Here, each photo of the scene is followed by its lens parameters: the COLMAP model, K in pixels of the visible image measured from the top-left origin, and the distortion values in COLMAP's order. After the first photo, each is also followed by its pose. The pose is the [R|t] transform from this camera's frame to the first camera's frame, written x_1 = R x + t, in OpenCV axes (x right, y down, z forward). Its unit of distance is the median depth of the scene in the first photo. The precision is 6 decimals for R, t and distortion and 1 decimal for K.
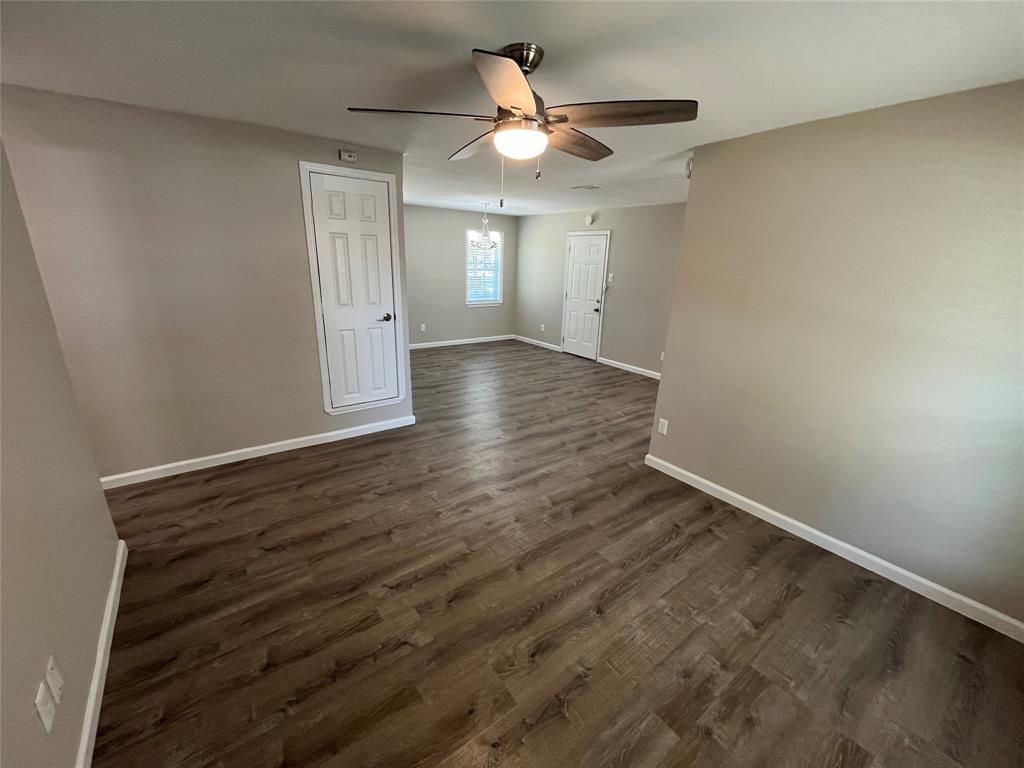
lens RADIAL K [[416.4, 0, 514.7], [0, 416.4, 385.8], [0, 0, 1]] dist [-0.001041, 0.000048]
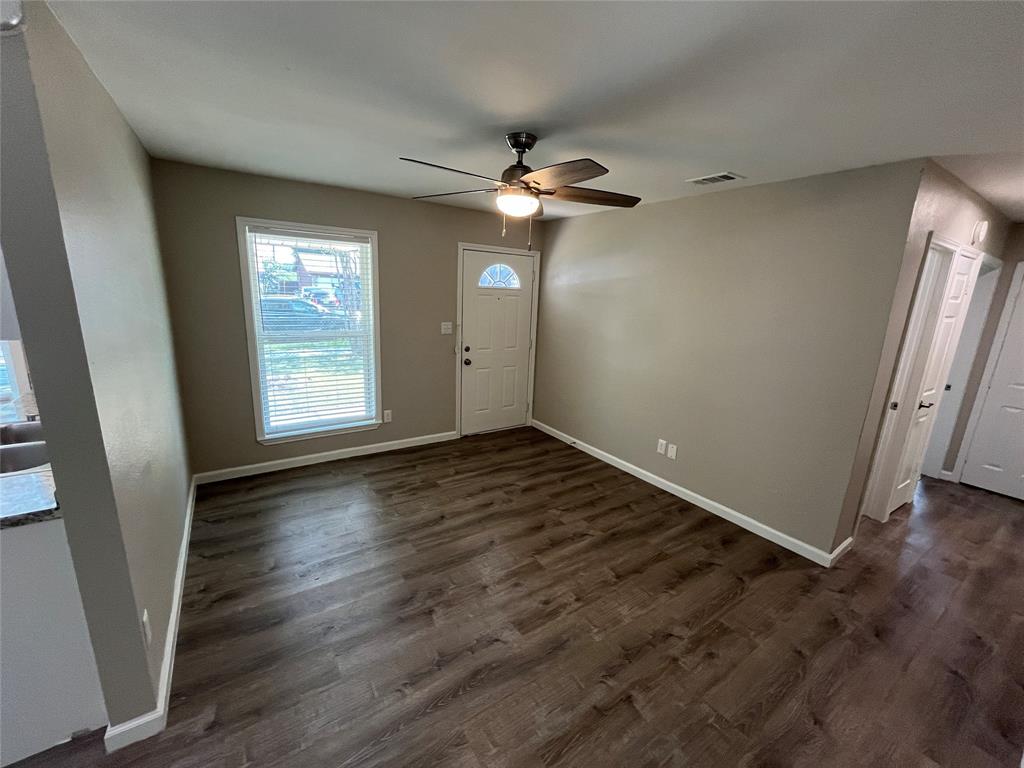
lens RADIAL K [[416.4, 0, 515.4], [0, 416.4, 385.7], [0, 0, 1]] dist [-0.001041, 0.000048]
pose [[-0.995348, -0.091628, 0.029780, -0.042111], [-0.064231, 0.861463, 0.503741, -0.452359], [-0.071811, 0.499485, -0.863341, 1.440425]]
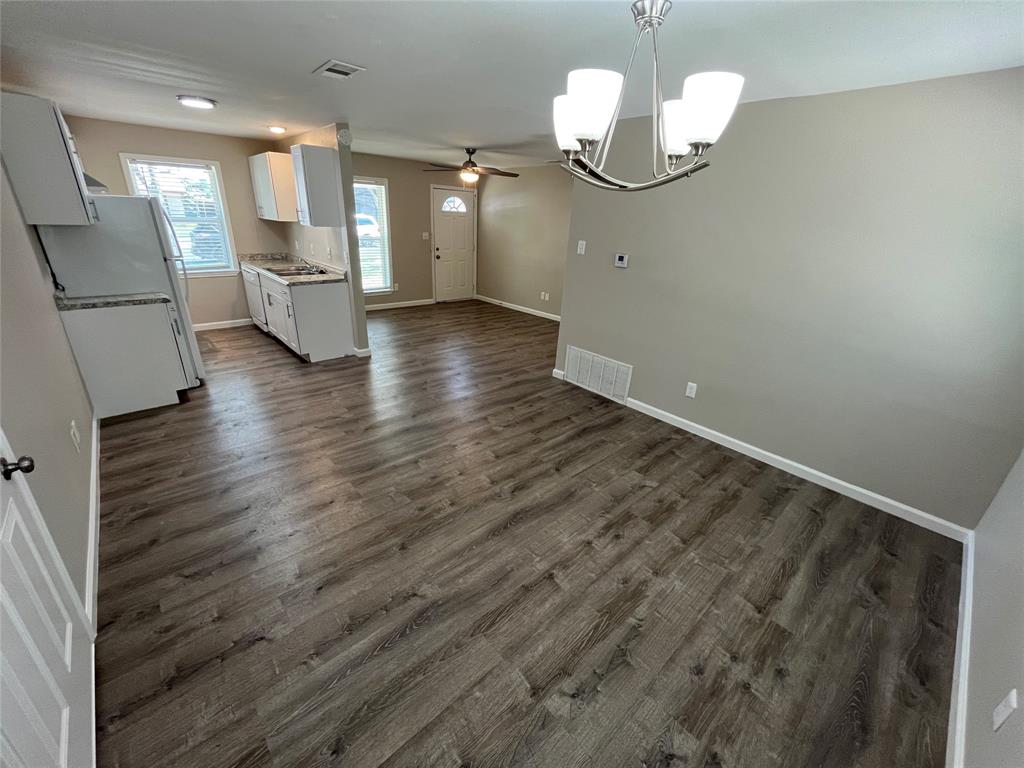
lens RADIAL K [[416.4, 0, 514.4], [0, 416.4, 385.2], [0, 0, 1]] dist [-0.001041, 0.000048]
pose [[-0.991556, -0.043385, -0.122206, -0.004803], [-0.111039, 0.770830, 0.627290, -0.836852], [0.066985, 0.635562, -0.769138, 2.697675]]
